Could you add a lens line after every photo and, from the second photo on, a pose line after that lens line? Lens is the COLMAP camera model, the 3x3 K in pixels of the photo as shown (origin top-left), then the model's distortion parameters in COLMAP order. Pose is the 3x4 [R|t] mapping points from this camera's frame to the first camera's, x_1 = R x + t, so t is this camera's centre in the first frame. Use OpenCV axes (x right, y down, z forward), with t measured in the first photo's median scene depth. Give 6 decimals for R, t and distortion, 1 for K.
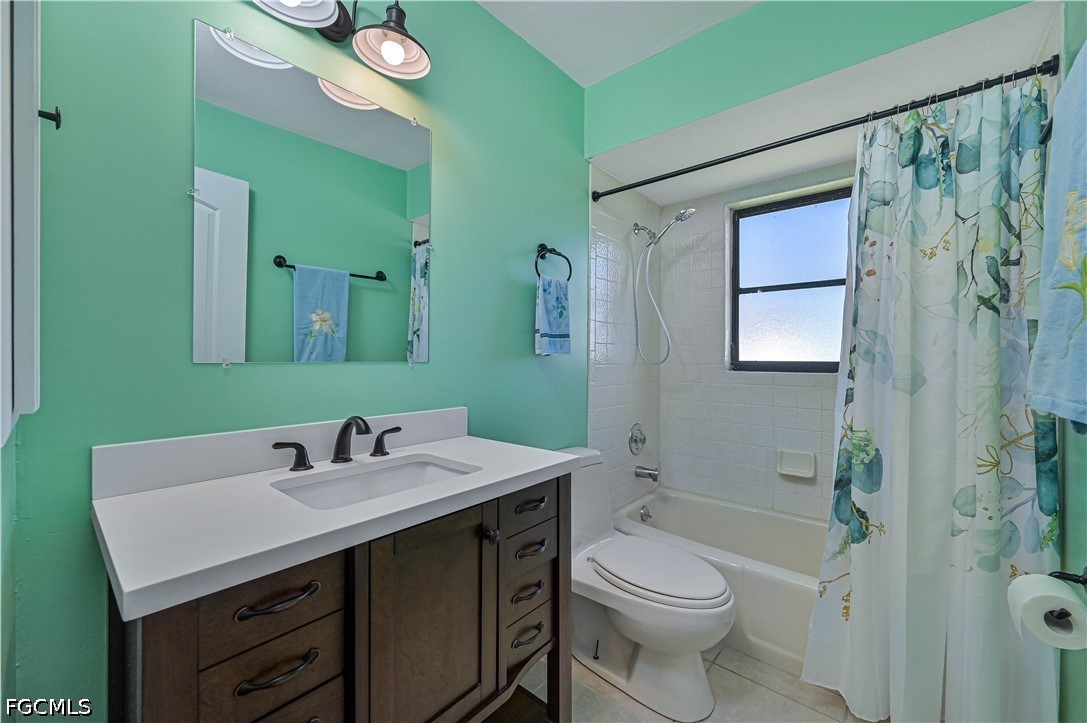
lens RADIAL K [[434.7, 0, 541.9], [0, 434.7, 358.9], [0, 0, 1]] dist [-0.003325, -0.000171]
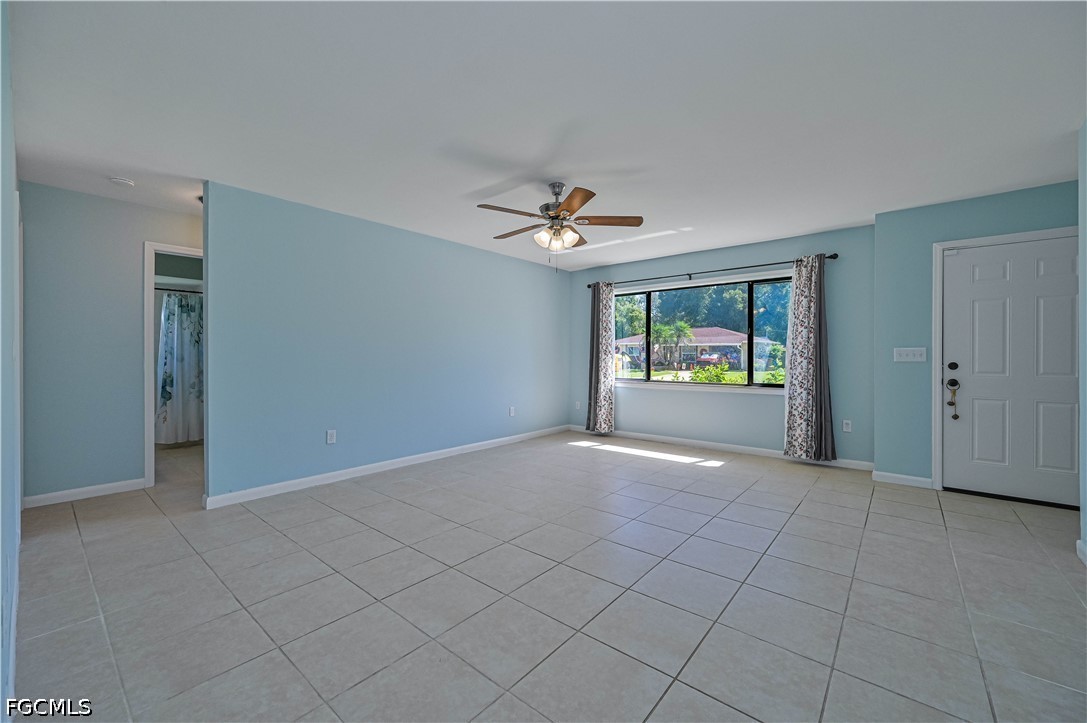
lens RADIAL K [[434.7, 0, 544.1], [0, 434.7, 355.1], [0, 0, 1]] dist [-0.003325, -0.000171]
pose [[-0.008643, -0.001069, 0.999962, -3.450914], [0.000615, 0.999999, 0.001075, 0.008015], [-0.999962, 0.000625, -0.008643, -2.533220]]
